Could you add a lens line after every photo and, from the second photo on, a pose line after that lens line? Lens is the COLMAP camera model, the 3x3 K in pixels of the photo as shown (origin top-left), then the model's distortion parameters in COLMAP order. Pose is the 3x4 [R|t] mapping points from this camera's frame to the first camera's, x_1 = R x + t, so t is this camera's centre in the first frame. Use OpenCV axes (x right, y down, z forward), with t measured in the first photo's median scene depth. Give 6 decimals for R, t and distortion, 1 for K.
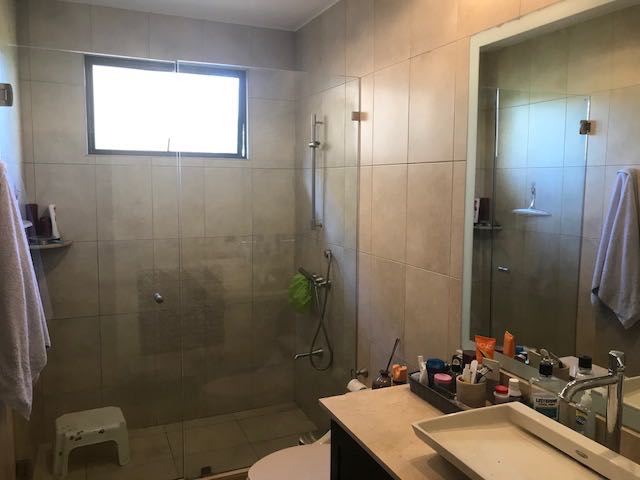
lens RADIAL K [[526.3, 0, 319.6], [0, 526.3, 239.6], [0, 0, 1]] dist [0.009240, -0.006410]
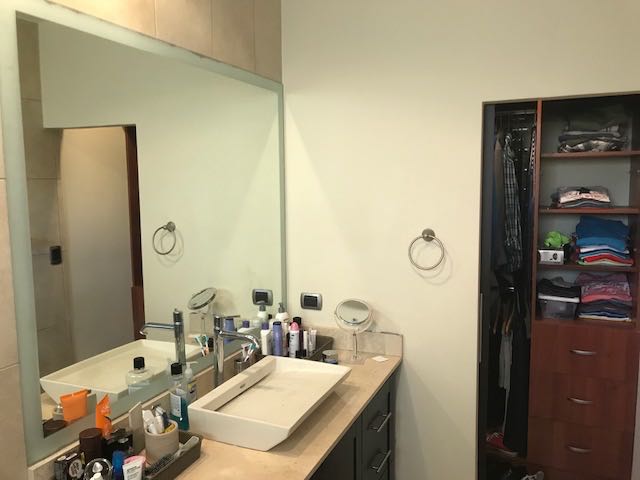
lens RADIAL K [[526.3, 0, 319.9], [0, 526.3, 239.2], [0, 0, 1]] dist [0.009240, -0.006410]
pose [[-0.683931, -0.075267, 0.725654, -0.641454], [0.091562, 0.977943, 0.187732, -0.230679], [-0.723778, 0.194838, -0.661954, 1.651801]]
